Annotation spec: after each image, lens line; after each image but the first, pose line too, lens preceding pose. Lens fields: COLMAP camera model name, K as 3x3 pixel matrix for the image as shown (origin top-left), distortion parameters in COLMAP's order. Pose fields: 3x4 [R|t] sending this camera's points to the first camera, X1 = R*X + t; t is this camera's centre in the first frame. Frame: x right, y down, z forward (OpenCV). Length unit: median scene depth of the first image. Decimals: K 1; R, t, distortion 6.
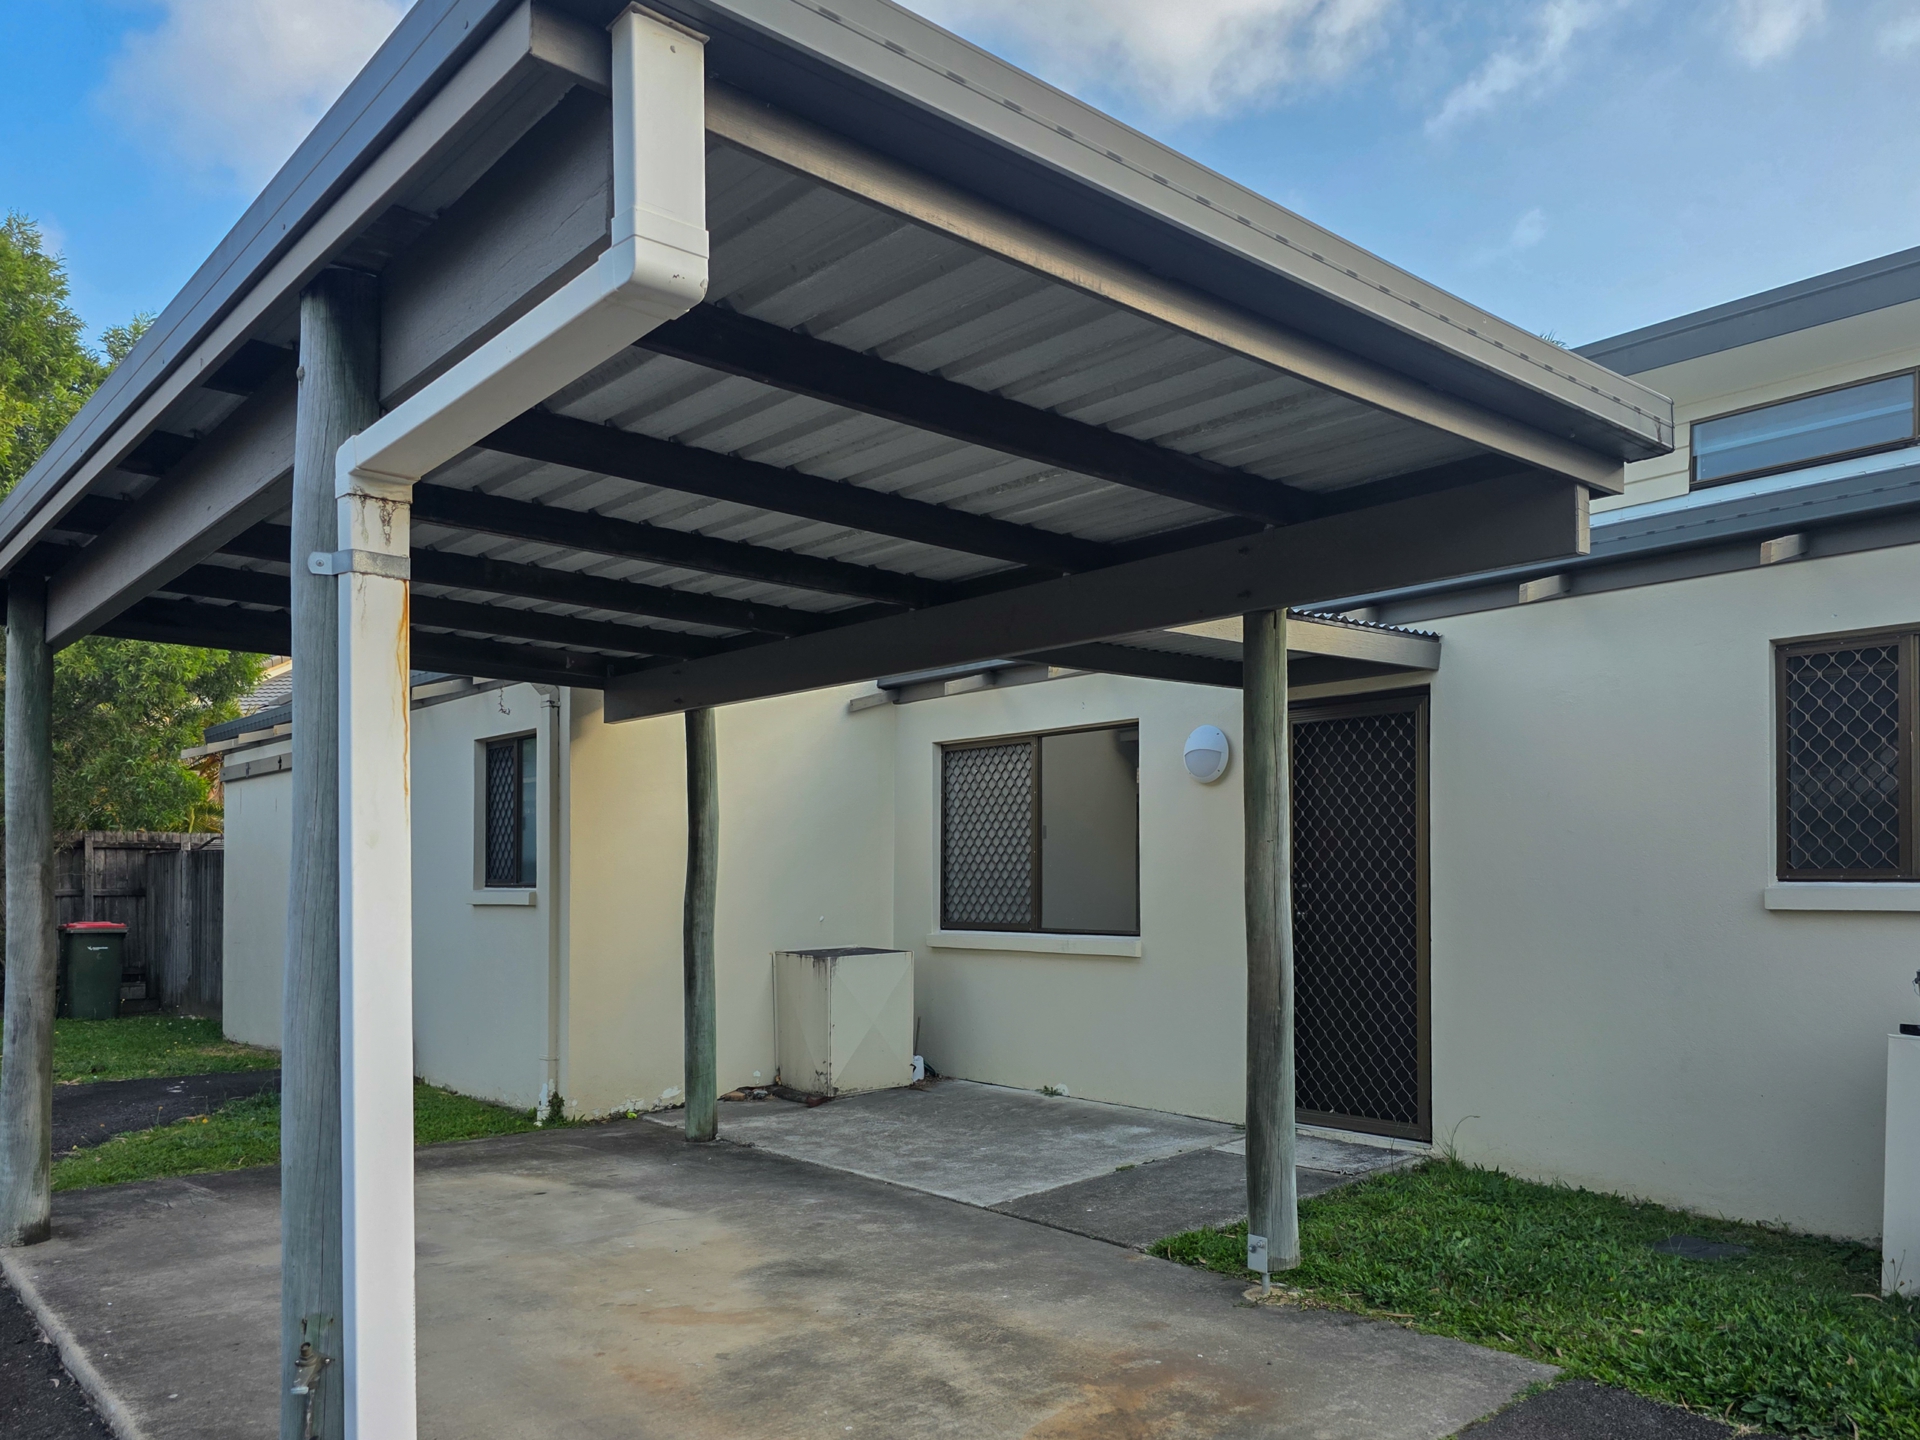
lens RADIAL K [[1438.2, 0, 960.1], [0, 1438.2, 850.6], [0, 0, 1]] dist [0.055021, -0.004638]
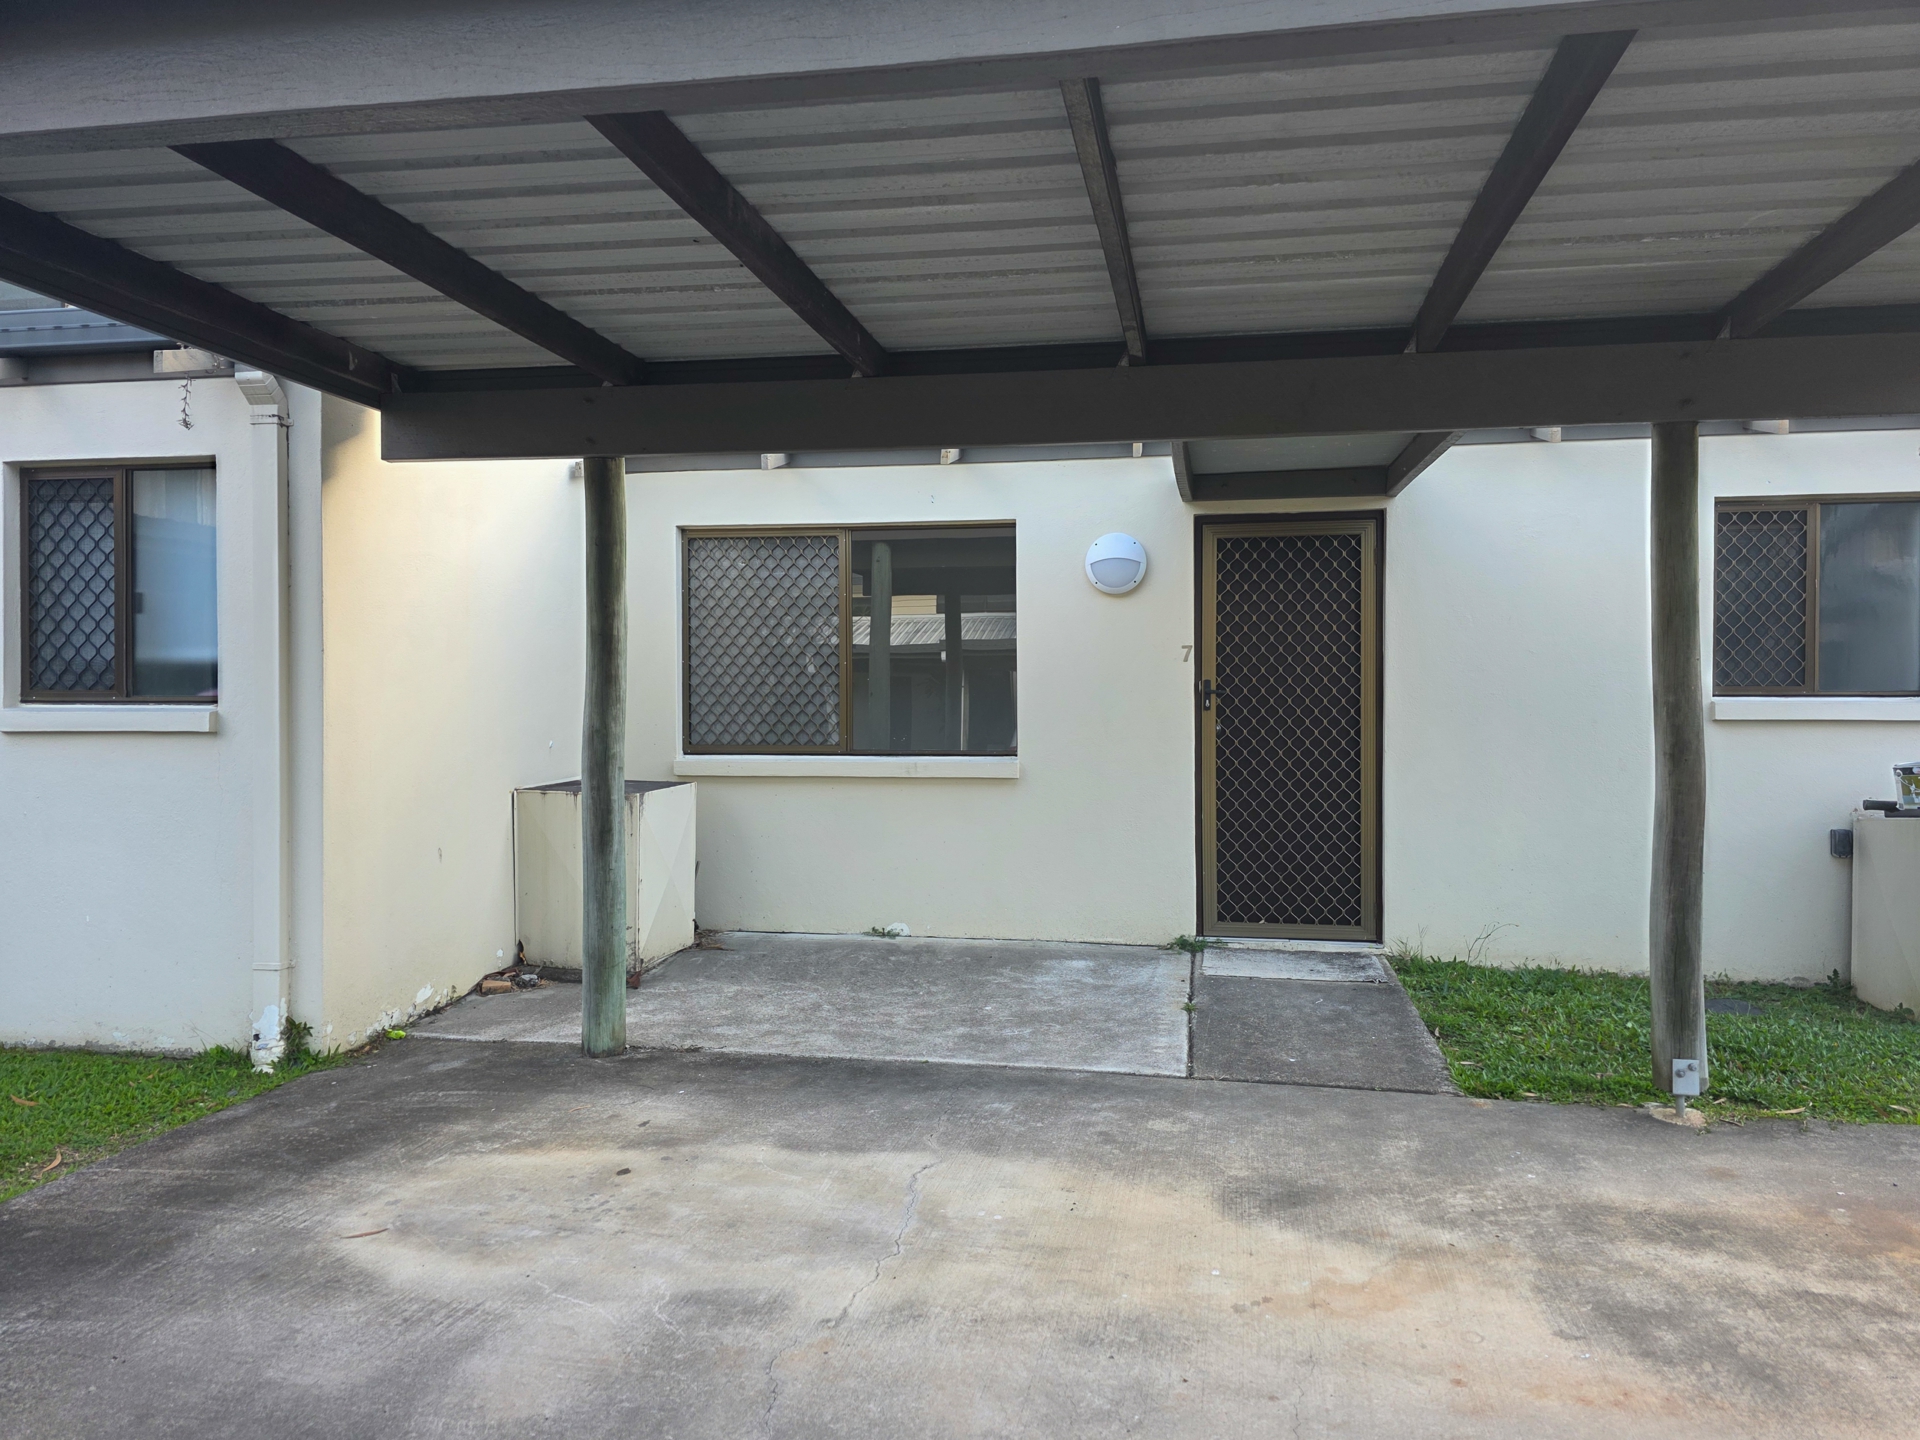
lens RADIAL K [[1357.0, 0, 960.0], [0, 1357.0, 720.0], [0, 0, 1]] dist [0.065455, -0.057408]
pose [[0.783517, -0.011869, 0.621257, -0.579476], [-0.014858, 0.999174, 0.037827, 0.005423], [-0.621193, -0.038869, 0.782693, 0.442967]]
